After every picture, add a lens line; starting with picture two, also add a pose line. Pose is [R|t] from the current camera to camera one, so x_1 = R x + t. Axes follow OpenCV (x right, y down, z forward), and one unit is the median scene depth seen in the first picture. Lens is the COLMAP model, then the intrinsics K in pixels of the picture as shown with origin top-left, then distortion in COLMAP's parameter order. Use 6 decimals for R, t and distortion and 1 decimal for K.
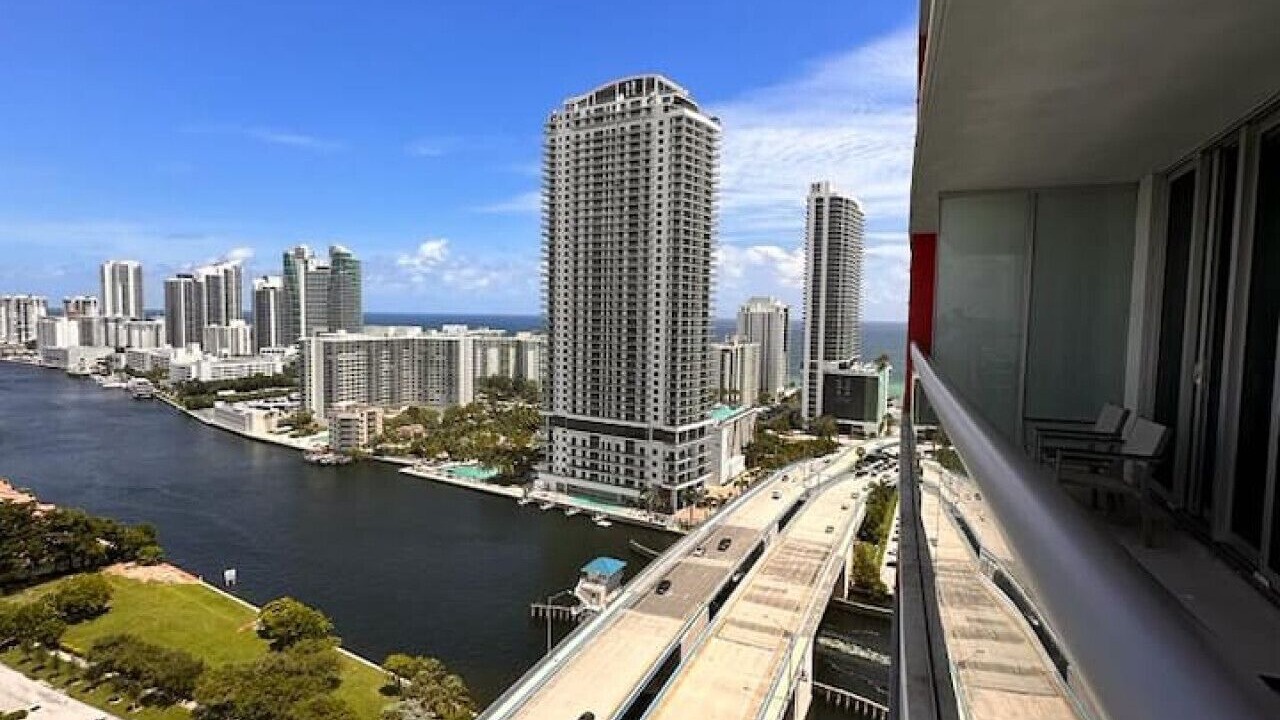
lens RADIAL K [[685.3, 0, 631.8], [0, 685.3, 357.2], [0, 0, 1]] dist [0.000162, 0.004178]
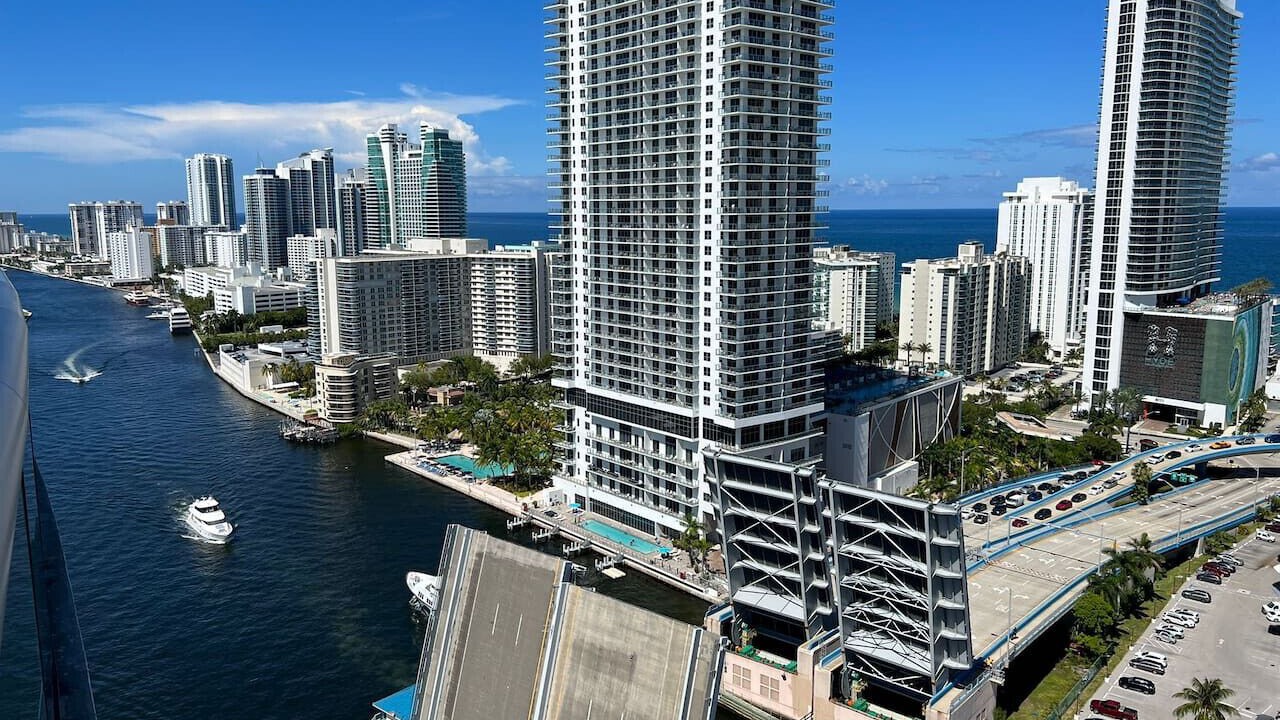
lens RADIAL K [[963.0, 0, 635.6], [0, 963.0, 360.7], [0, 0, 1]] dist [0.063131, -0.001043]
pose [[0.957999, 0.022681, -0.285874, 0.160936], [0.004030, 0.995704, 0.092503, -0.016588], [0.286744, -0.089770, 0.953792, 0.154956]]
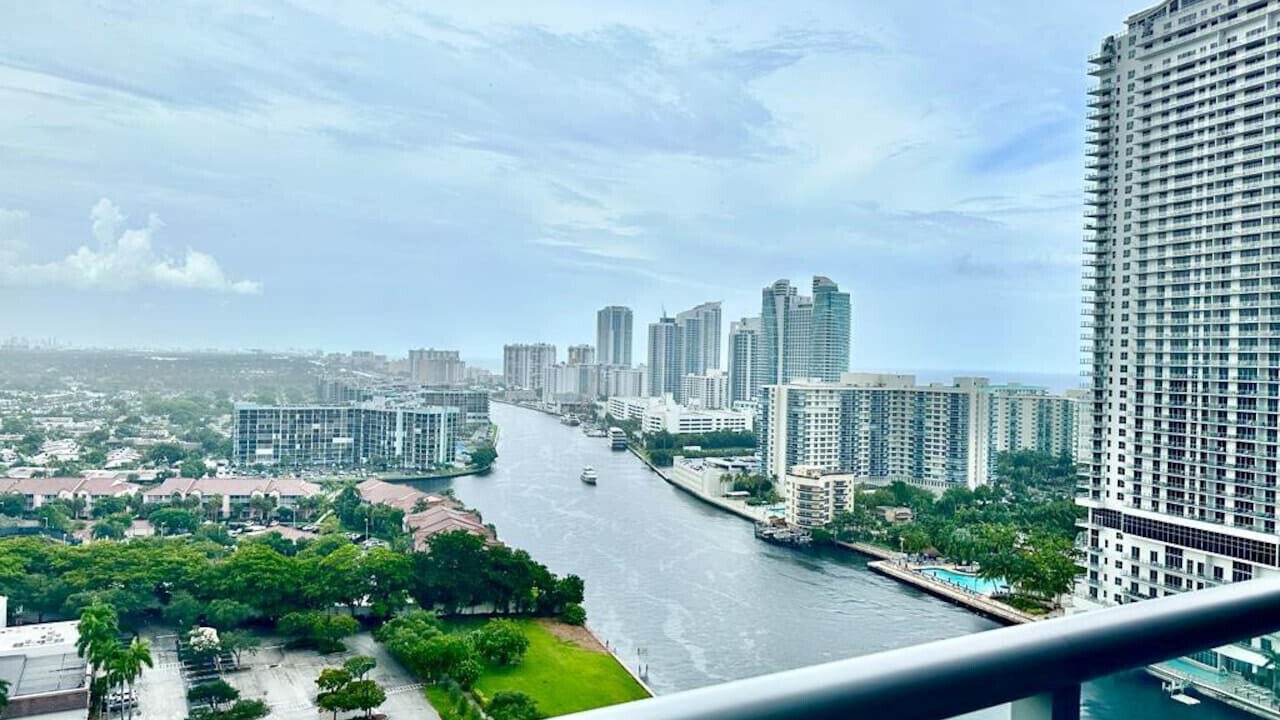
lens RADIAL K [[897.4, 0, 633.1], [0, 897.4, 358.3], [0, 0, 1]] dist [0.045092, -0.053535]
pose [[0.809681, 0.006080, -0.586839, 0.022169], [-0.050876, 0.996909, -0.059867, 0.016330], [0.584661, 0.078329, 0.807488, 0.050953]]
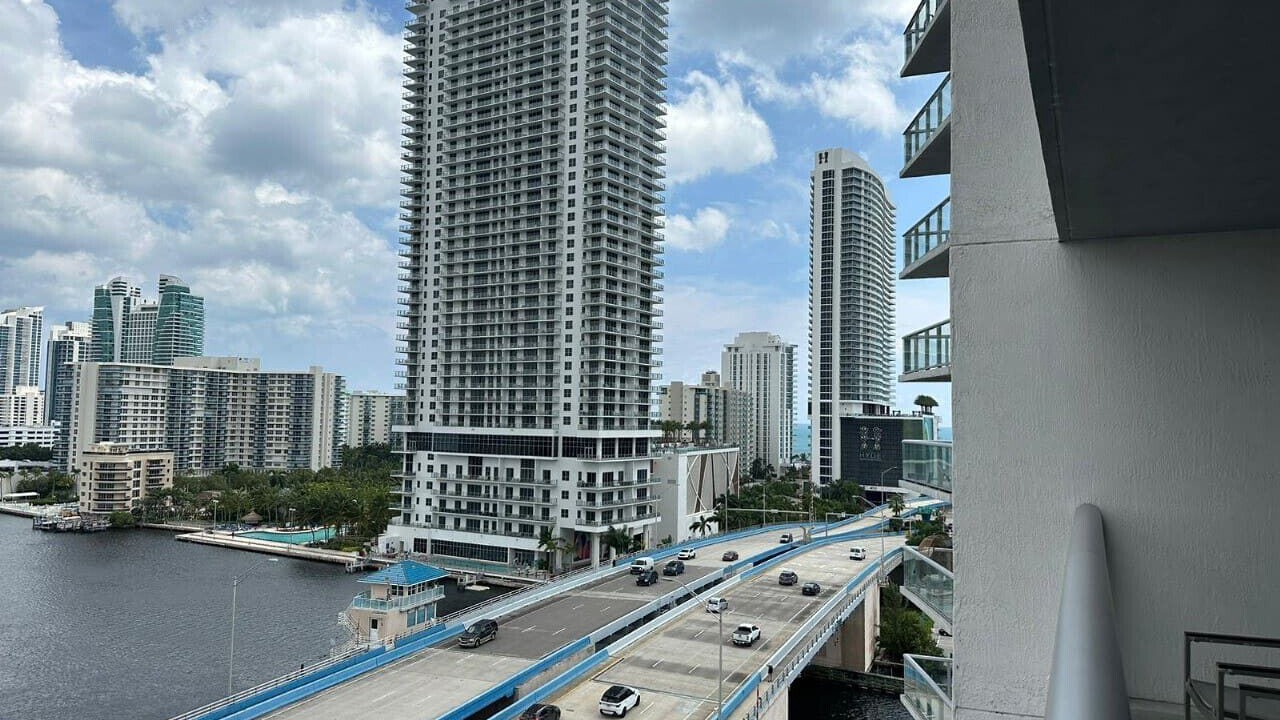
lens RADIAL K [[897.4, 0, 624.6], [0, 897.4, 361.9], [0, 0, 1]] dist [0.045092, -0.053535]
pose [[0.999704, 0.003626, 0.024056, 0.051636], [-0.000449, 0.991413, -0.130769, 0.109611], [-0.024323, 0.130719, 0.991121, 0.131076]]
